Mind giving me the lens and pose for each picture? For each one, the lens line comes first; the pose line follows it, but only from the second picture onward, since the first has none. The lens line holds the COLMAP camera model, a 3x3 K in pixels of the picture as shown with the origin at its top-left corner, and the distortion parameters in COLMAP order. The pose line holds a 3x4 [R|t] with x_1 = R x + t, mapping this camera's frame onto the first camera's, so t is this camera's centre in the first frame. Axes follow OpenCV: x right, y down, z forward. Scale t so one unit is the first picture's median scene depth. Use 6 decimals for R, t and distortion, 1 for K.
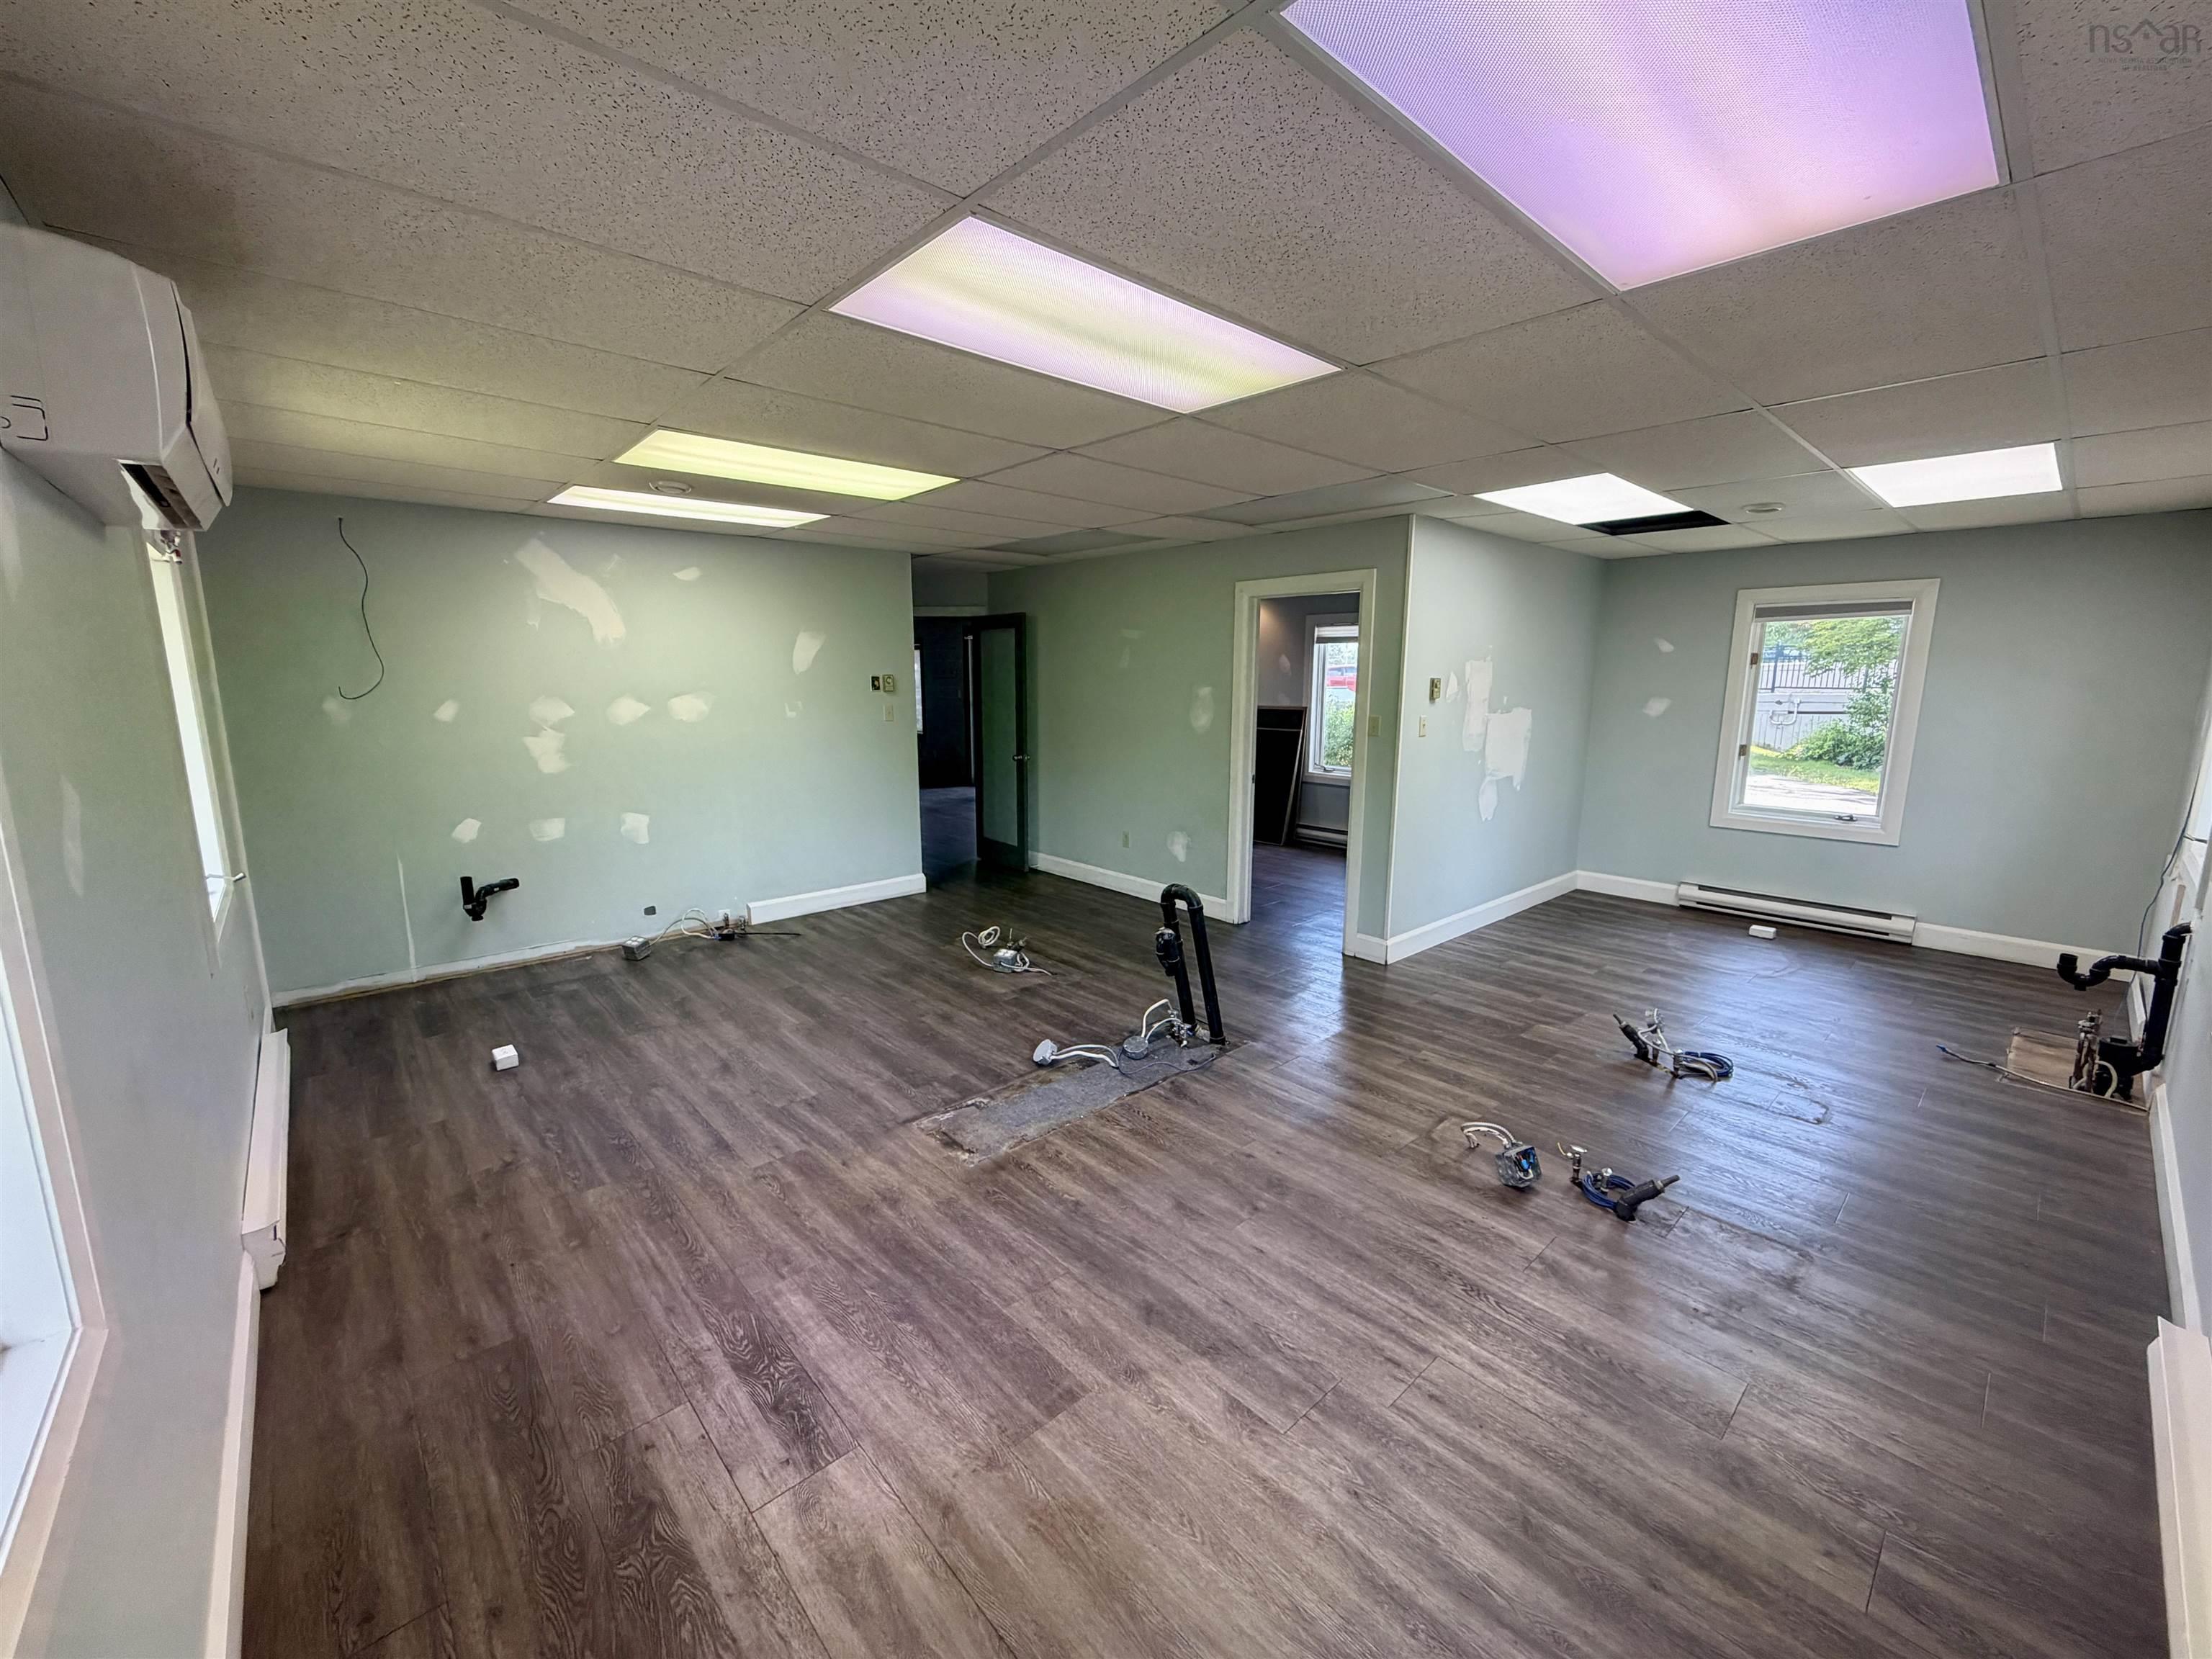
lens RADIAL K [[885.0, 0, 1105.5], [0, 885.0, 825.6], [0, 0, 1]] dist [-0.000853, -0.000243]
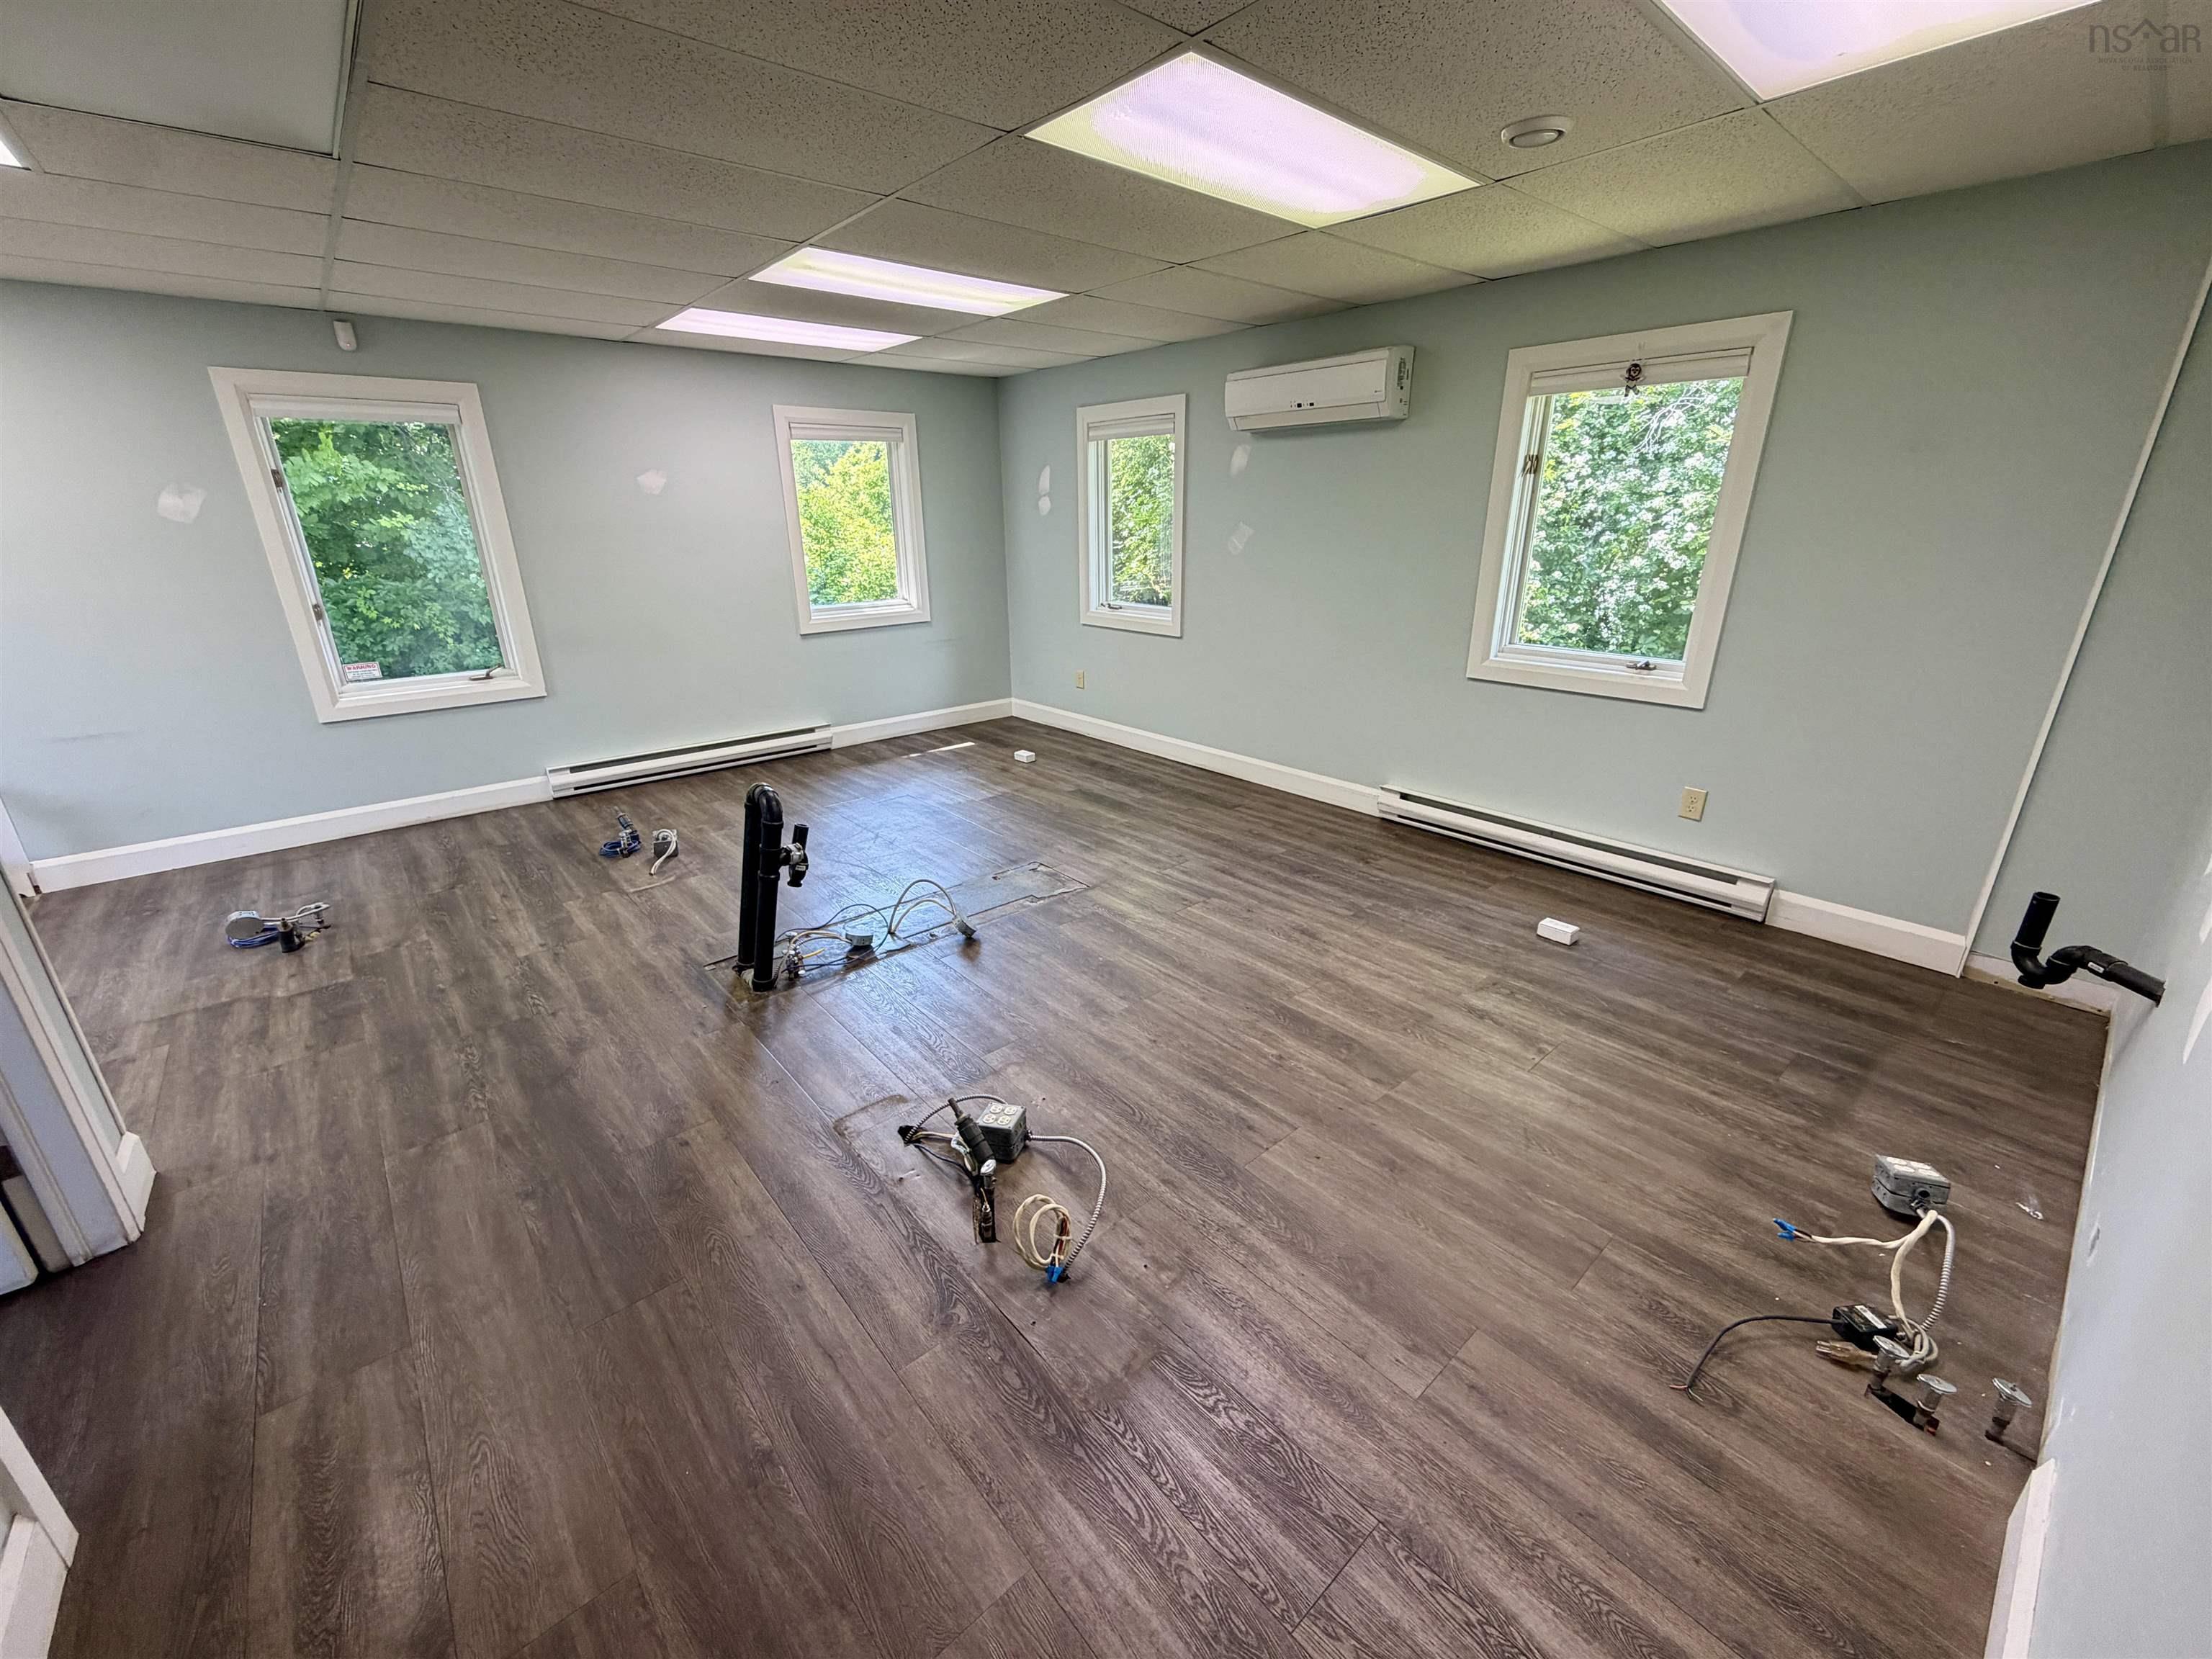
lens RADIAL K [[885.0, 0, 1105.5], [0, 885.0, 828.1], [0, 0, 1]] dist [-0.000853, -0.000243]
pose [[-0.999776, 0.000202, 0.021187, -0.250138], [0.010688, 0.868214, 0.496074, -0.303918], [-0.018295, 0.496189, -0.868022, 1.869510]]
